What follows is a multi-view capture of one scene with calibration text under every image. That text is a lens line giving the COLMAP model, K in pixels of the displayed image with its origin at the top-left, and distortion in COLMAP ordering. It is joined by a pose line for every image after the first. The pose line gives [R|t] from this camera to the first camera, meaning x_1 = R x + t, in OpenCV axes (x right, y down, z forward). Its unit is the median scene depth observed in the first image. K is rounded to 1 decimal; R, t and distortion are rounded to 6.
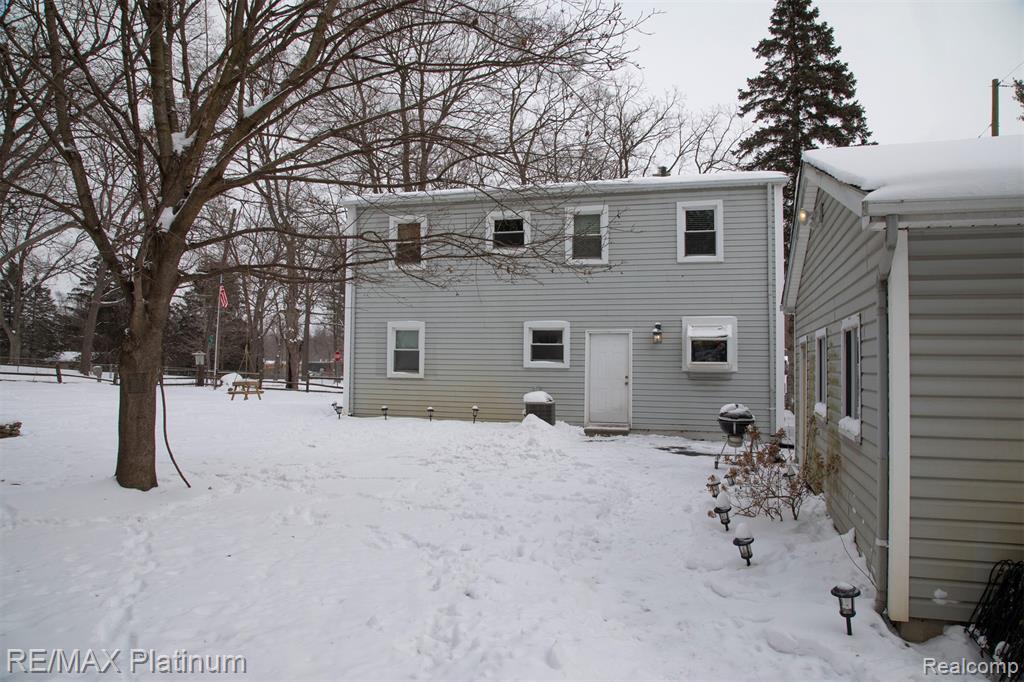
lens RADIAL K [[727.0, 0, 512.0], [0, 727.0, 341.0], [0, 0, 1]] dist [-0.054029, 0.003554]
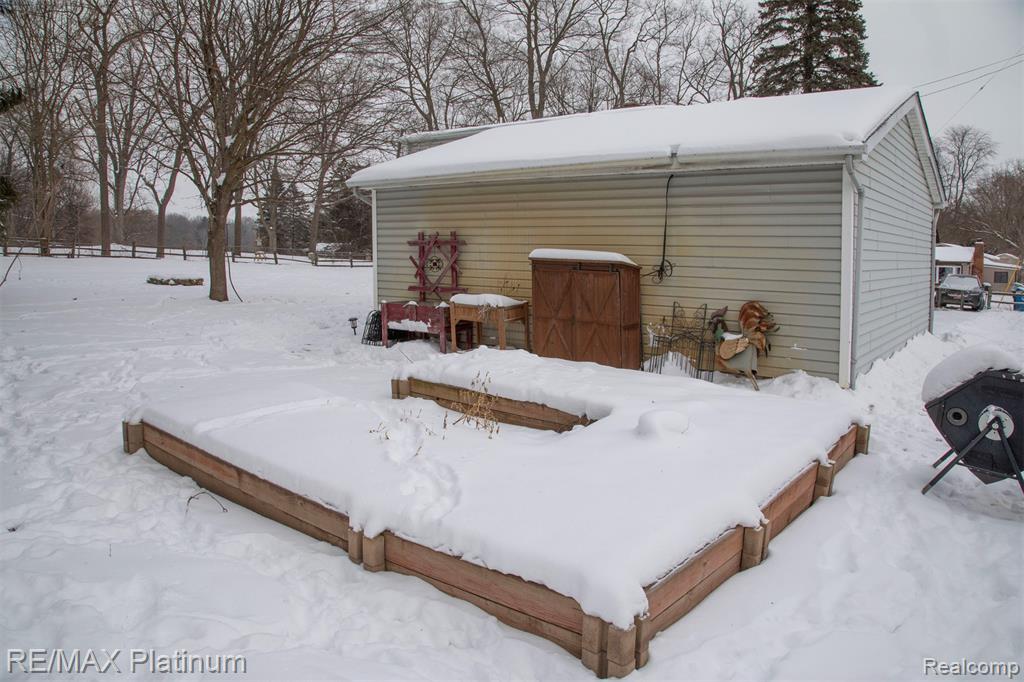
lens RADIAL K [[727.0, 0, 512.0], [0, 727.0, 341.0], [0, 0, 1]] dist [-0.054029, 0.003554]
pose [[0.943136, 0.039457, -0.330058, 0.313019], [0.010522, 0.988889, 0.148283, 0.000881], [0.332241, -0.143324, 0.932242, -0.236099]]
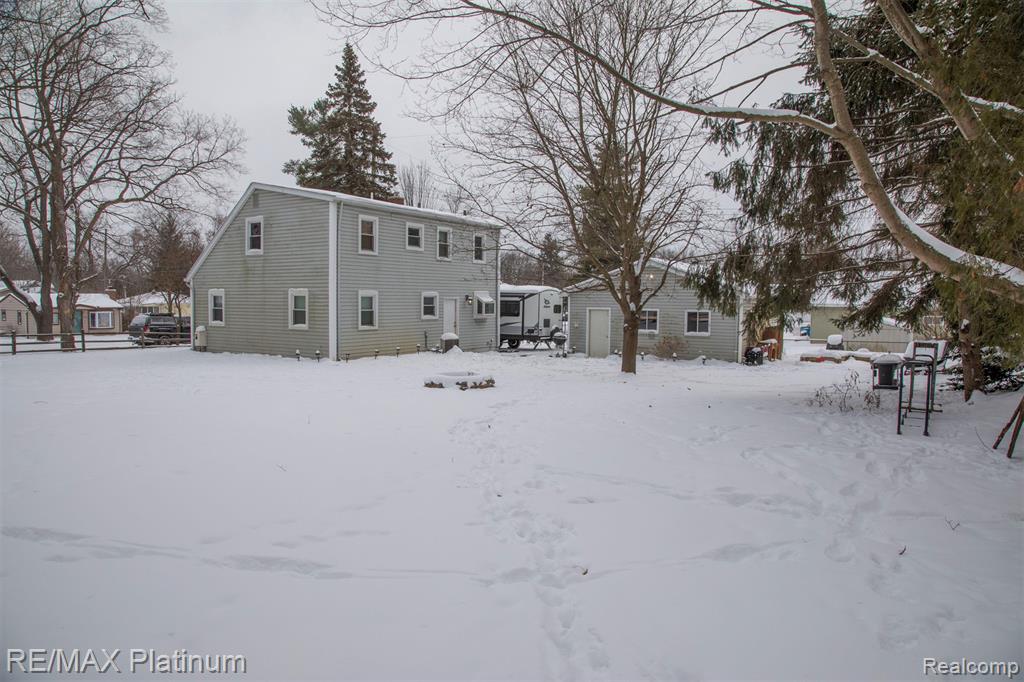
lens RADIAL K [[727.0, 0, 512.0], [0, 727.0, 341.0], [0, 0, 1]] dist [-0.054029, 0.003554]
pose [[0.330230, -0.050932, 0.942525, -1.236883], [-0.034268, 0.997238, 0.065895, -0.027664], [-0.943278, -0.054059, 0.327573, 0.218587]]
